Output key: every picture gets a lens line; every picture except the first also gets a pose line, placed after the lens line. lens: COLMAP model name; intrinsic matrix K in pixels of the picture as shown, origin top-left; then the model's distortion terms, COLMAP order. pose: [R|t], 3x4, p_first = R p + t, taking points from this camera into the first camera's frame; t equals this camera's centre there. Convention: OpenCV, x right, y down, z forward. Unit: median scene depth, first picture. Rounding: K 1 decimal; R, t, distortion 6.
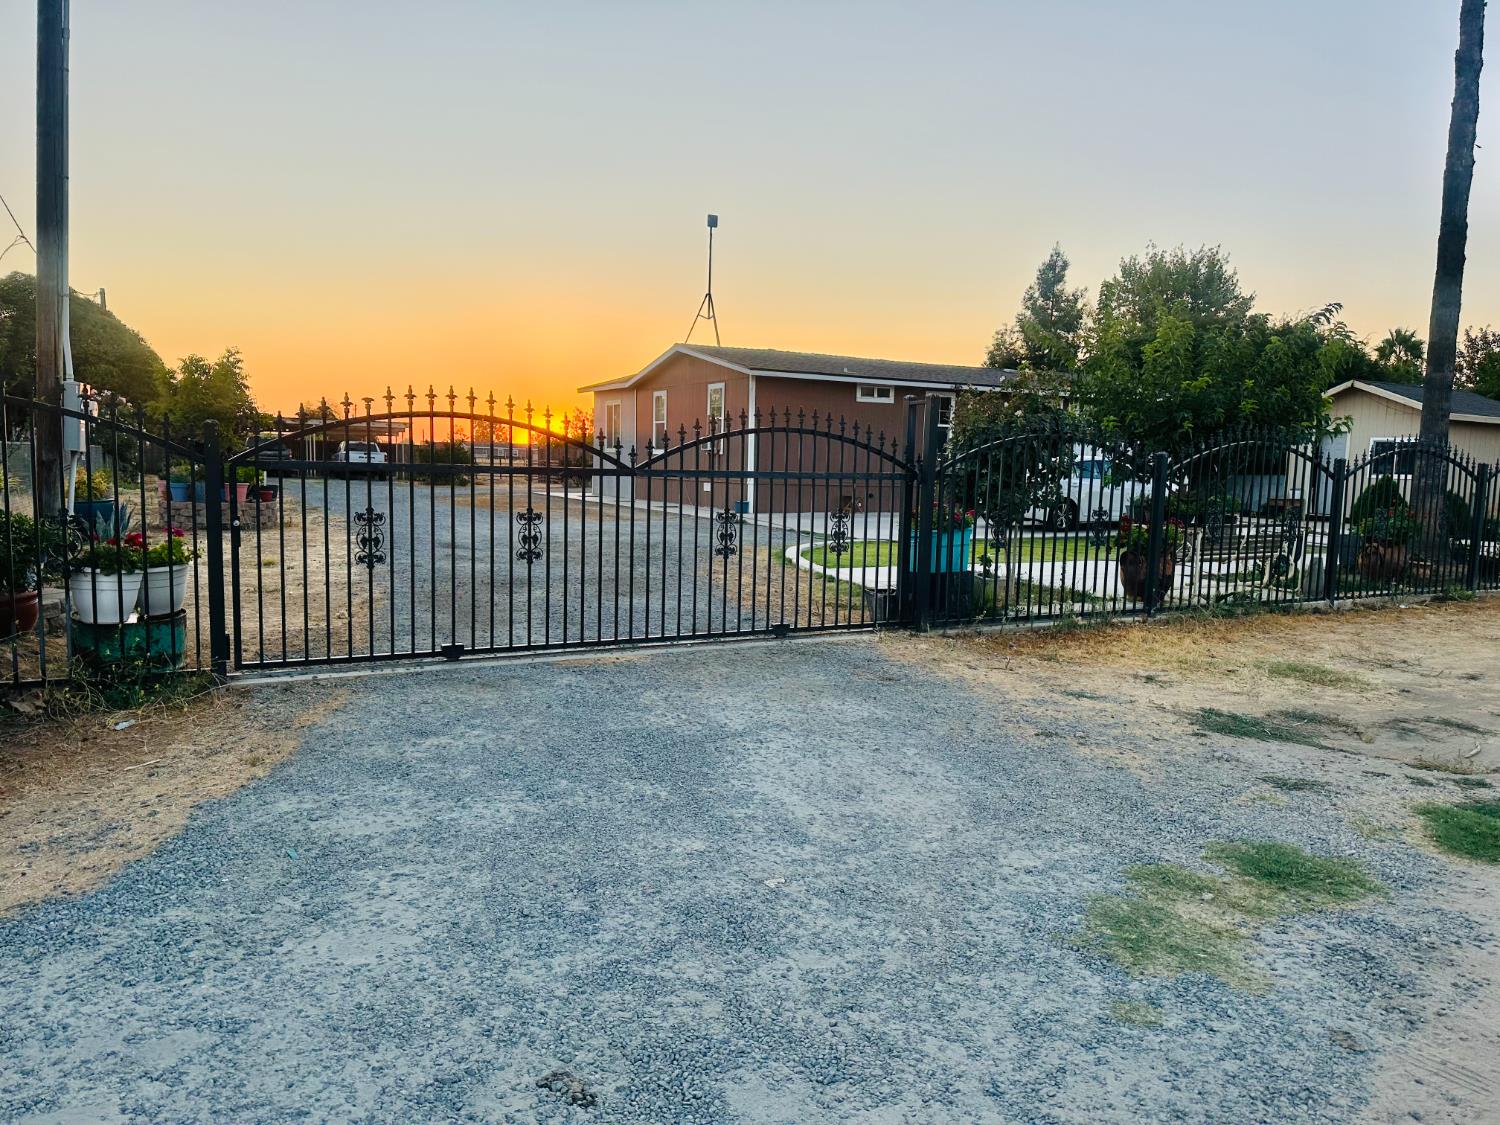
lens RADIAL K [[1060.4, 0, 742.8], [0, 1060.4, 565.5], [0, 0, 1]] dist [-0.004387, -0.011416]
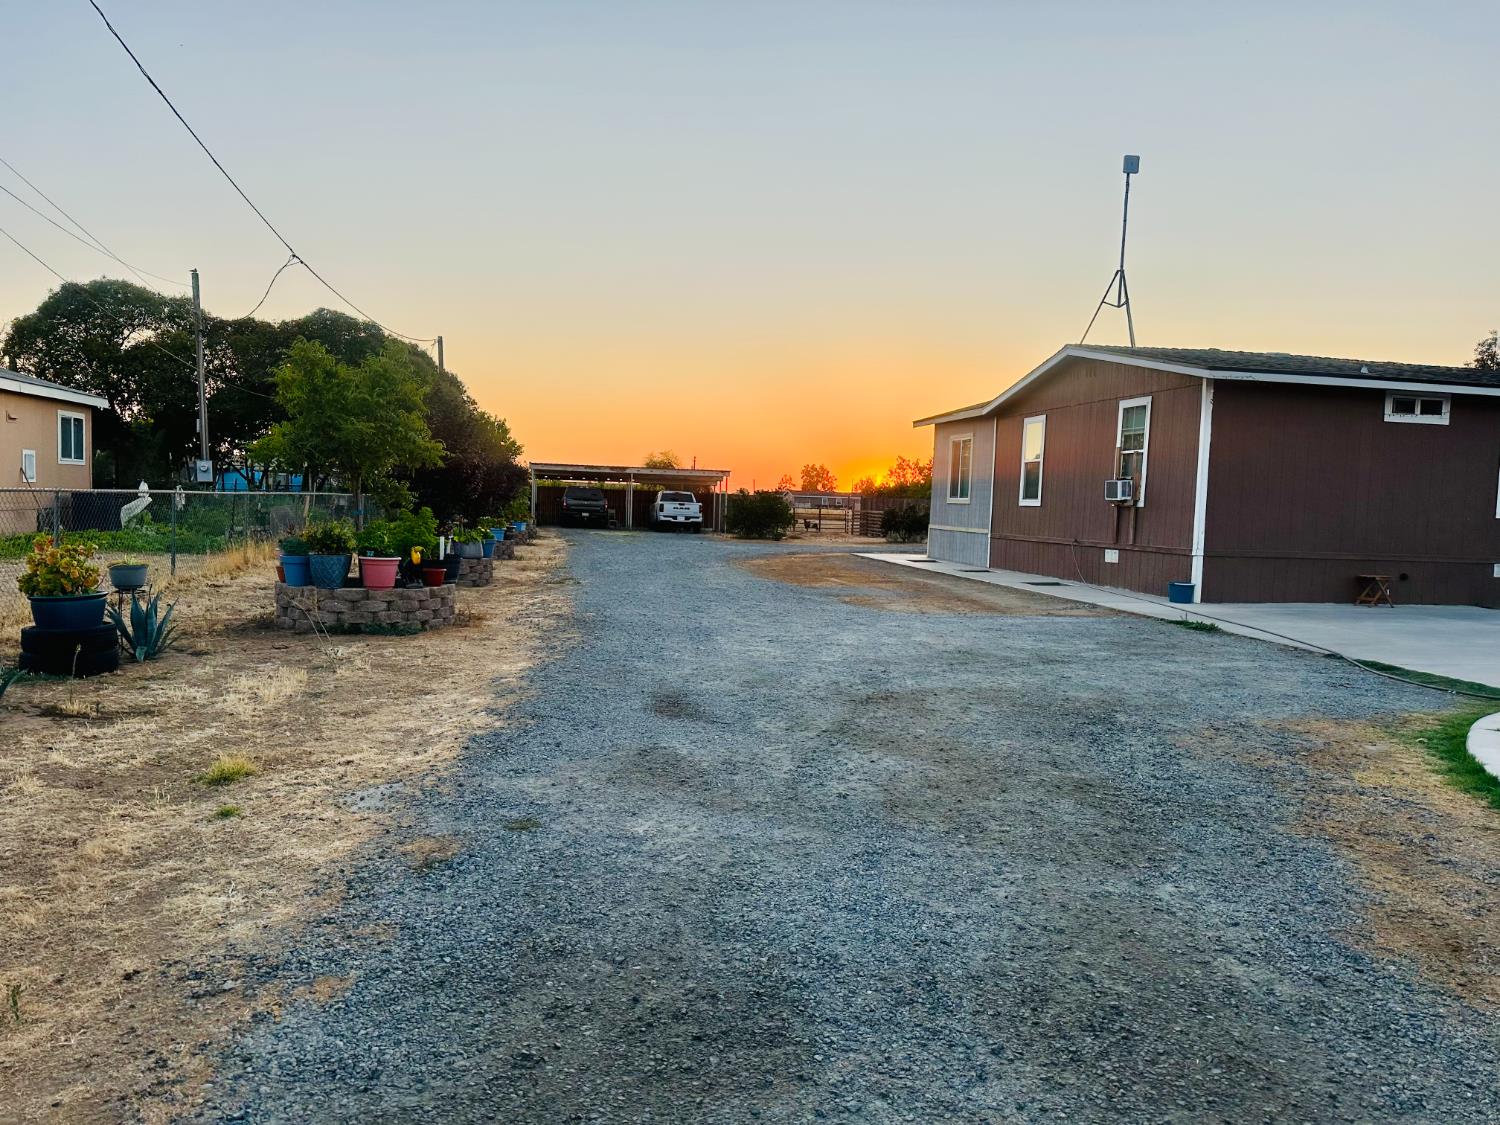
lens RADIAL K [[1058.4, 0, 745.8], [0, 1058.4, 555.9], [0, 0, 1]] dist [0.026247, -0.039726]
pose [[0.956591, 0.022333, -0.290578, -0.059302], [-0.039336, 0.997830, -0.052807, -0.029003], [0.288768, 0.061944, 0.955393, 0.293570]]
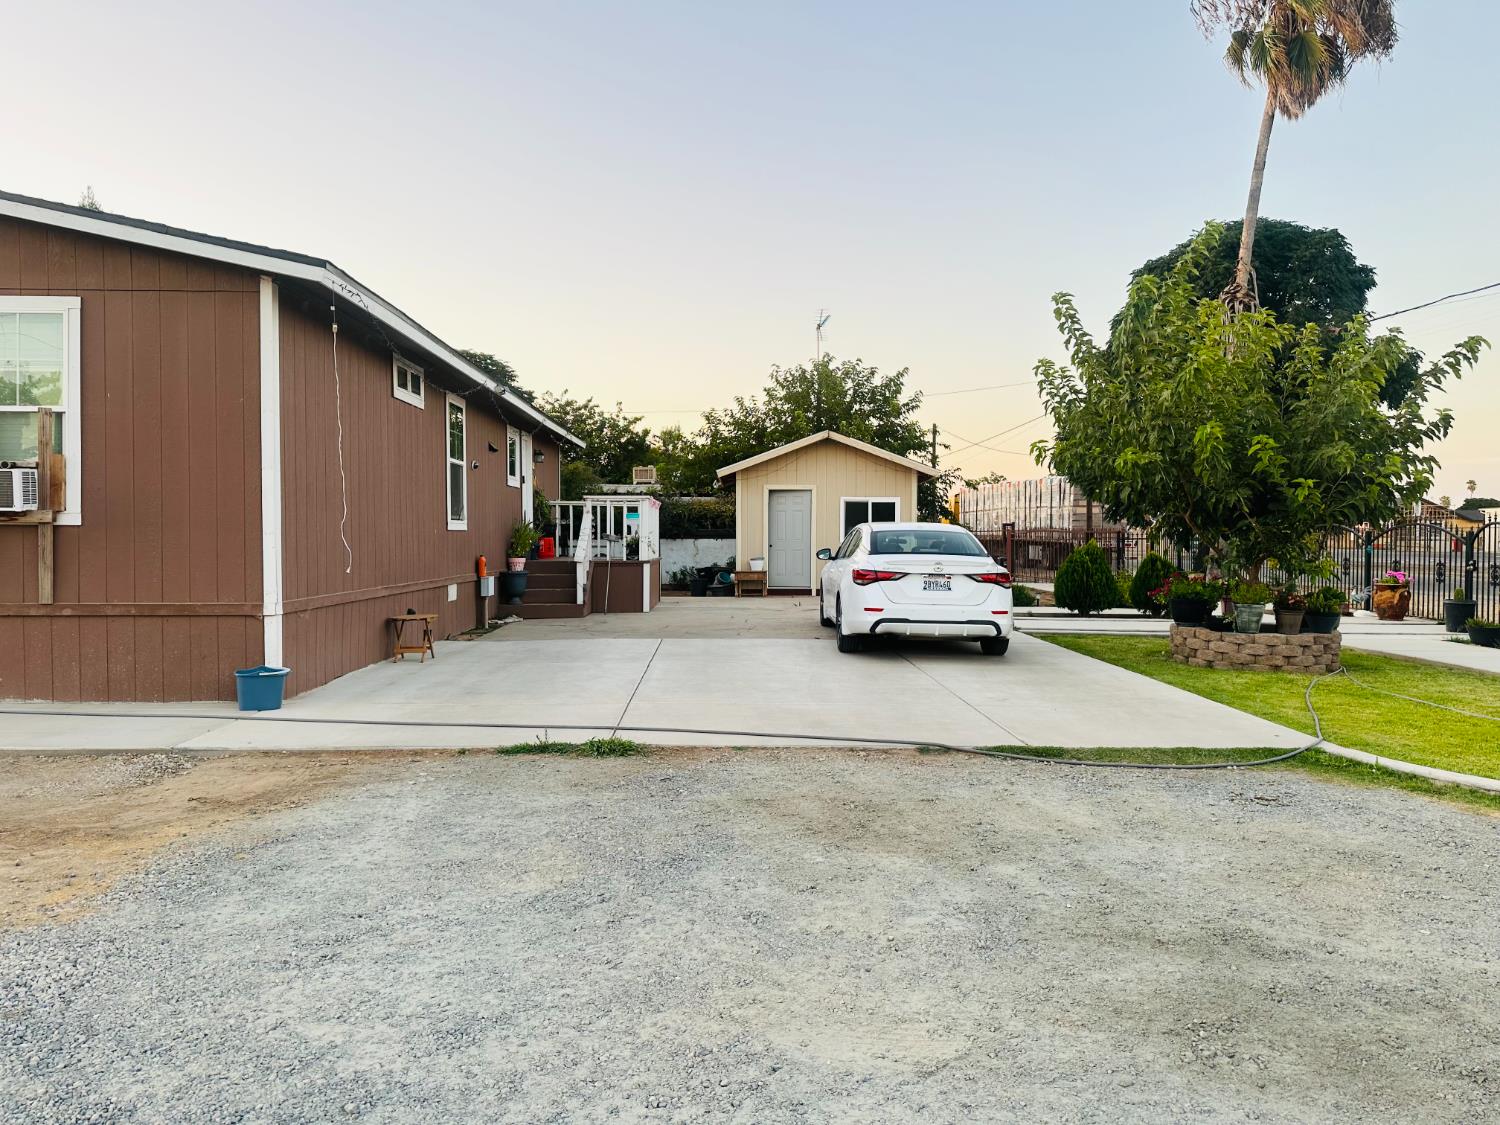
lens RADIAL K [[1043.1, 0, 758.2], [0, 1043.1, 575.4], [0, 0, 1]] dist [0.114209, -0.187999]
pose [[0.430042, -0.056514, 0.901038, -0.201921], [0.100308, 0.994850, 0.014524, -0.069421], [-0.897219, 0.084135, 0.433496, 0.641611]]
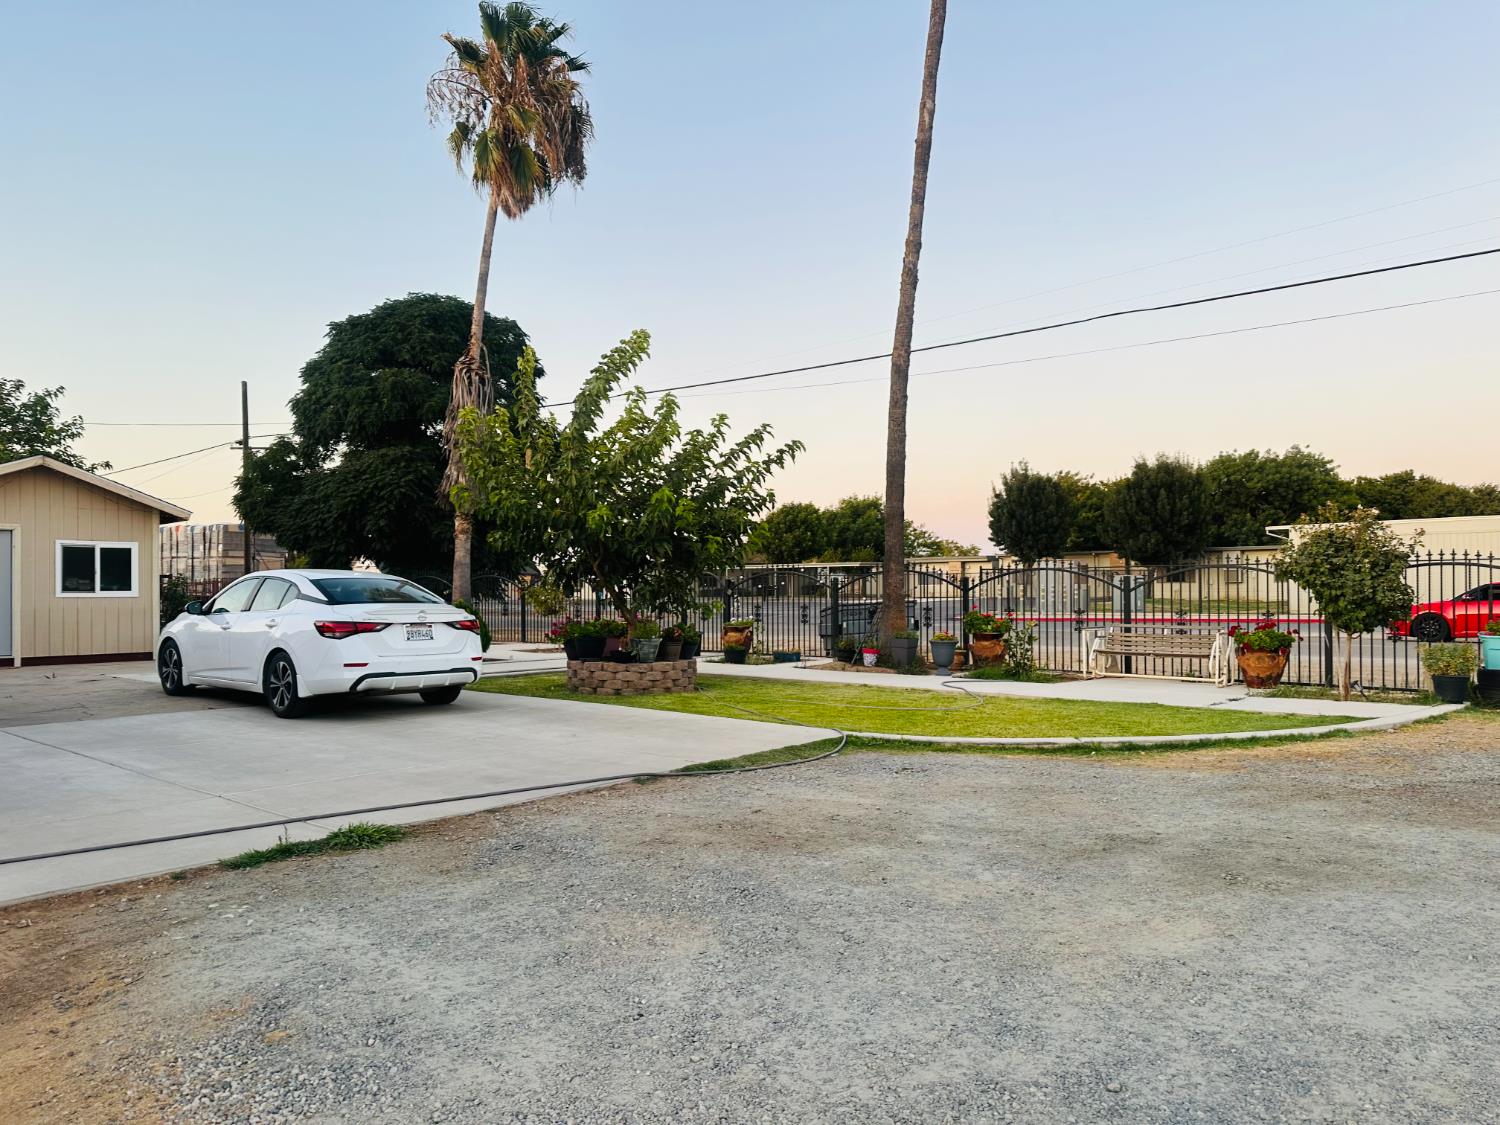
lens RADIAL K [[1043.1, 0, 758.2], [0, 1043.1, 575.4], [0, 0, 1]] dist [0.114209, -0.187999]
pose [[-0.381899, -0.011214, 0.924136, -0.216323], [0.097869, 0.993813, 0.052504, -0.082353], [-0.919008, 0.110496, -0.378439, 0.780315]]
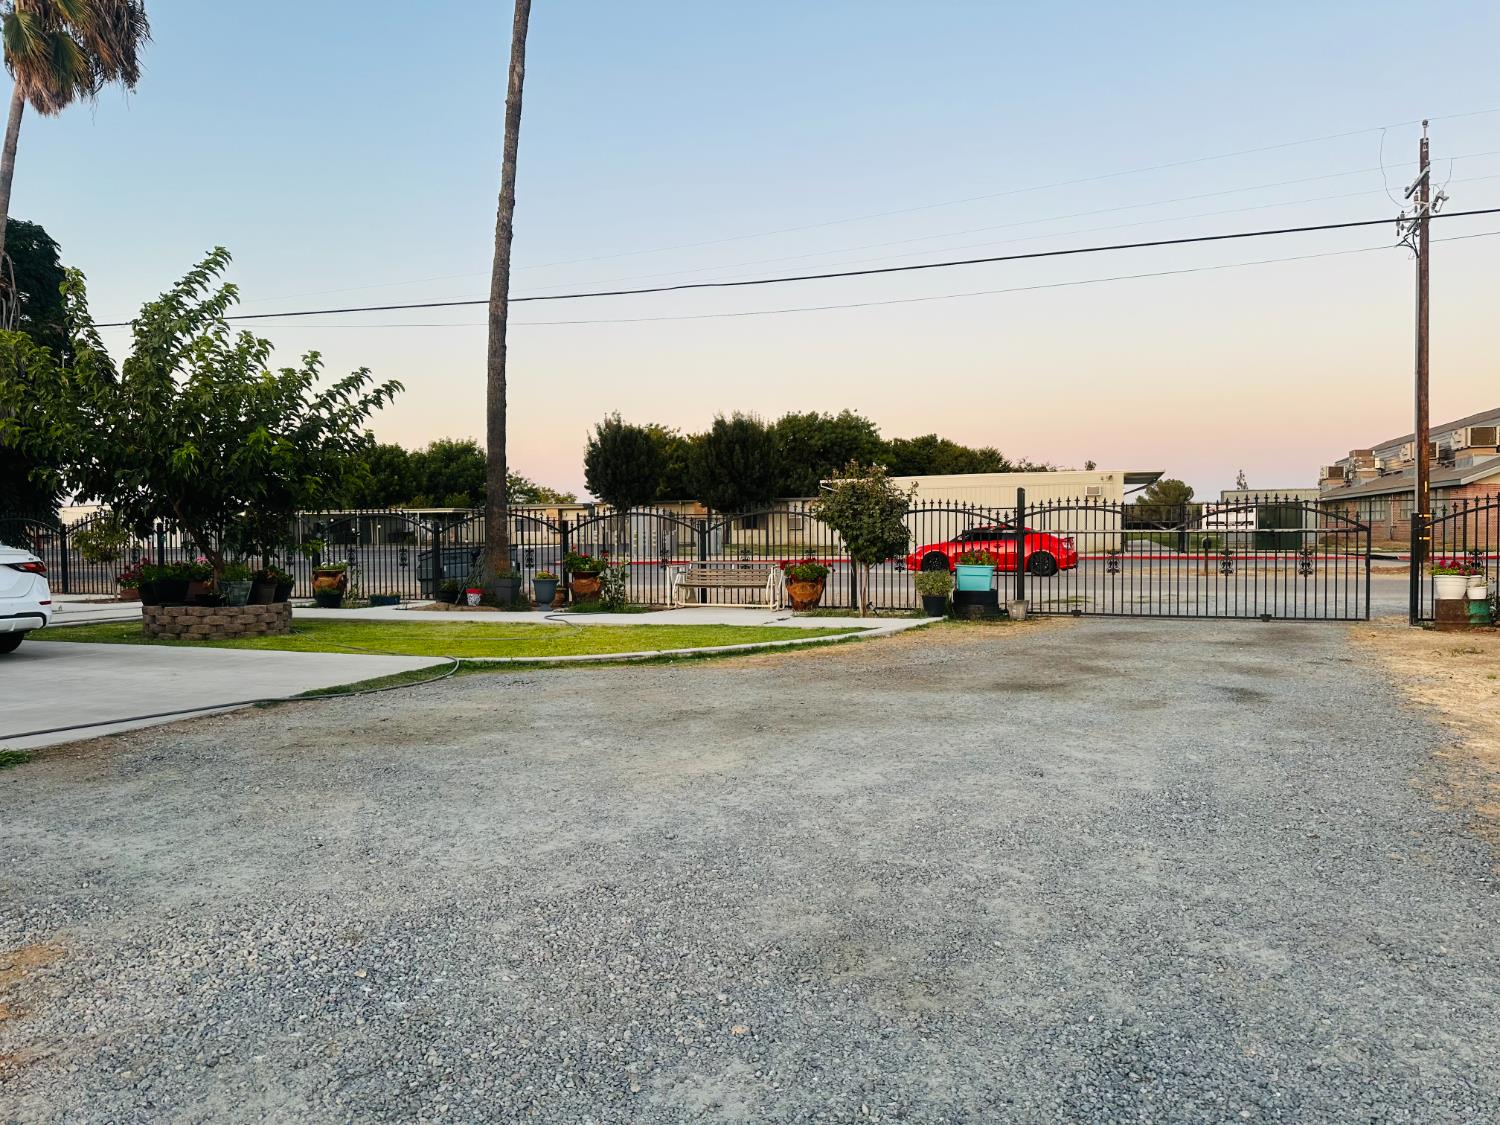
lens RADIAL K [[1044.3, 0, 758.3], [0, 1044.3, 597.2], [0, 0, 1]] dist [0.101434, -0.161372]
pose [[-0.697519, -0.062691, 0.713818, -0.253255], [0.068799, 0.985704, 0.153798, -0.082890], [-0.713256, 0.156387, -0.683235, 0.806831]]
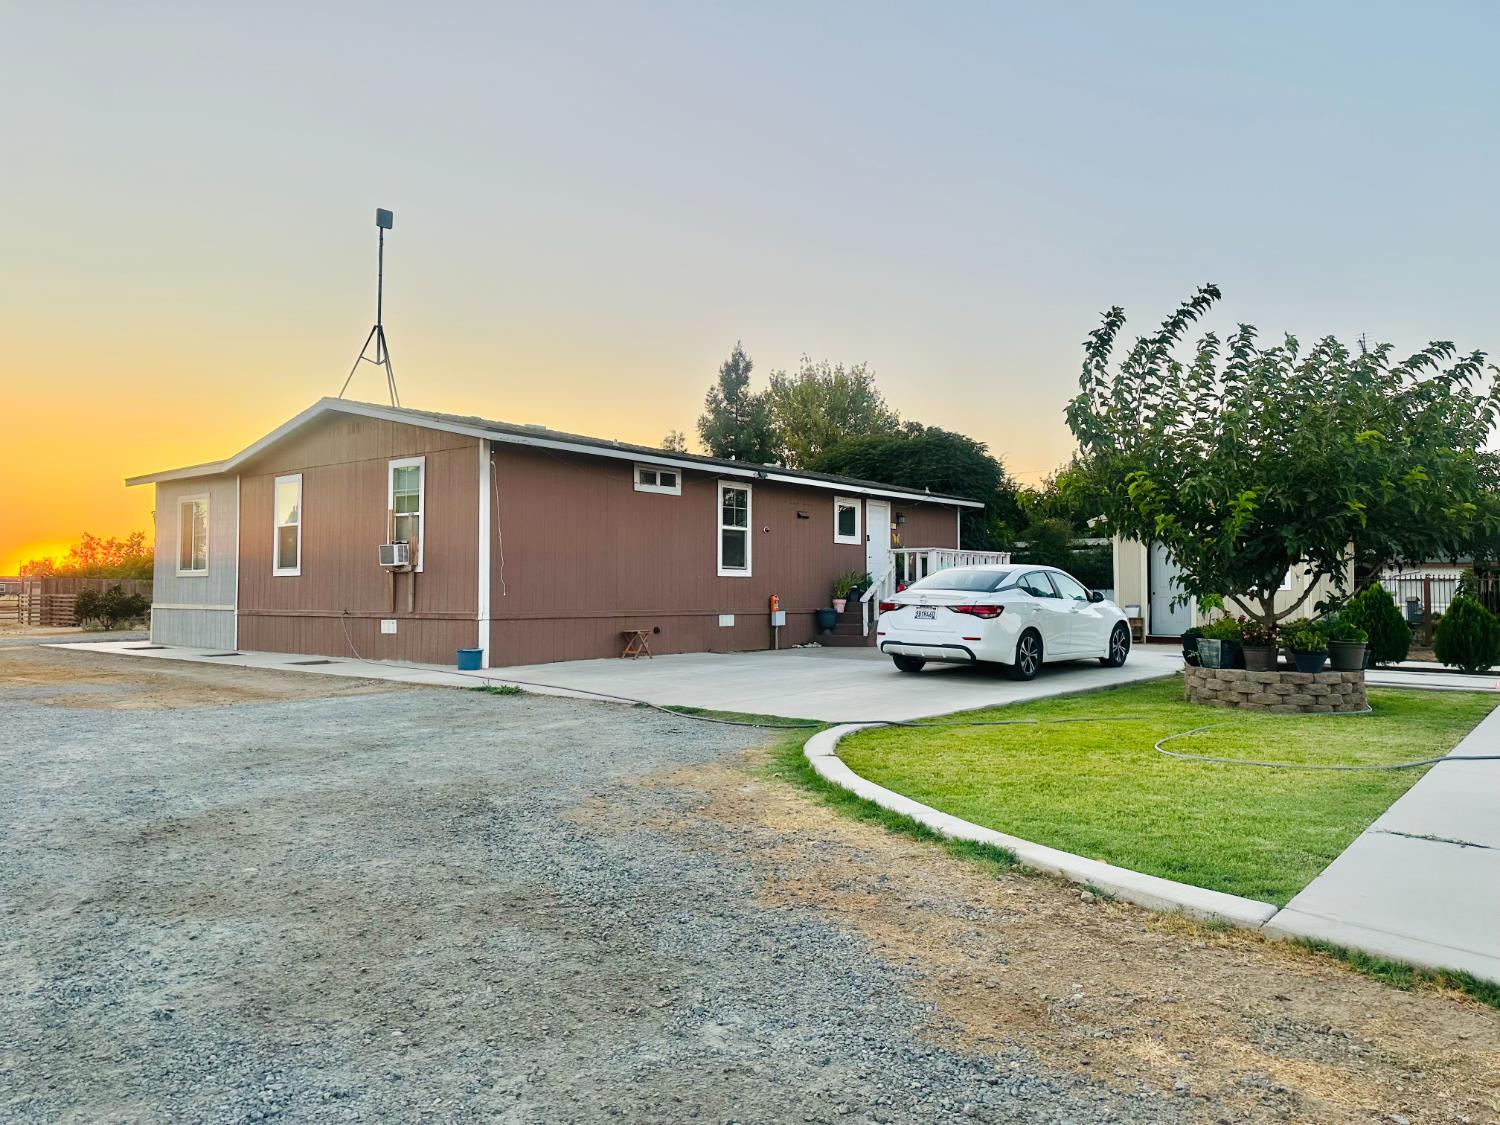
lens RADIAL K [[1047.5, 0, 745.3], [0, 1047.5, 555.3], [0, 0, 1]] dist [0.107125, -0.123918]
pose [[0.919073, -0.007898, 0.394009, -0.083109], [0.060379, 0.990817, -0.120980, -0.027363], [-0.389435, 0.134979, 0.911110, 0.346641]]
